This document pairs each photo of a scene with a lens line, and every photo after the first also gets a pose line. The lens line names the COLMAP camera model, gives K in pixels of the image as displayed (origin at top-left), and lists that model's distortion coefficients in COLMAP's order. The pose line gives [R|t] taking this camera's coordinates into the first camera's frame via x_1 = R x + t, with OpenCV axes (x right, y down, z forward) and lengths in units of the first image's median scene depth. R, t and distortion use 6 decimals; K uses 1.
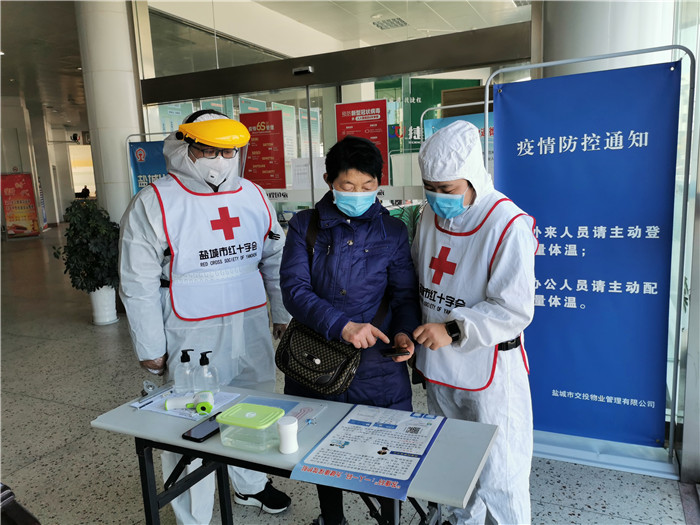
lens RADIAL K [[549.0, 0, 350.0], [0, 549.0, 262.5], [0, 0, 1]] dist [0.047313, -0.004260]
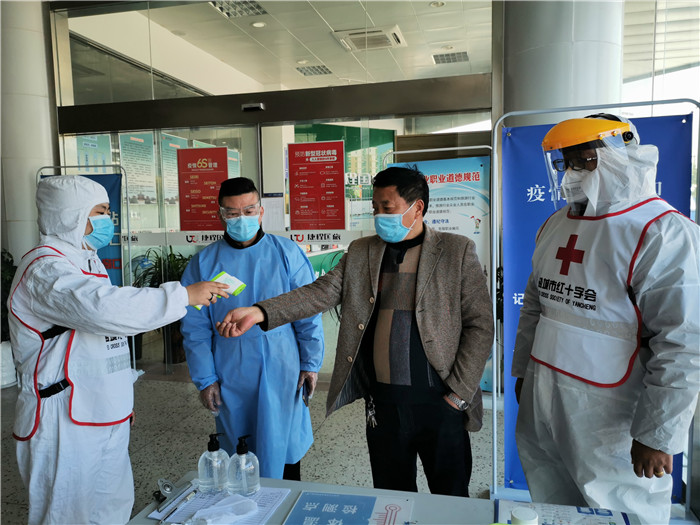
lens RADIAL K [[549.0, 0, 350.0], [0, 549.0, 262.5], [0, 0, 1]] dist [0.047313, -0.004260]
pose [[0.981628, 0.006864, 0.190680, -0.093181], [0.008400, 0.996829, -0.079126, -0.007120], [-0.190618, 0.079274, 0.978458, 0.064469]]
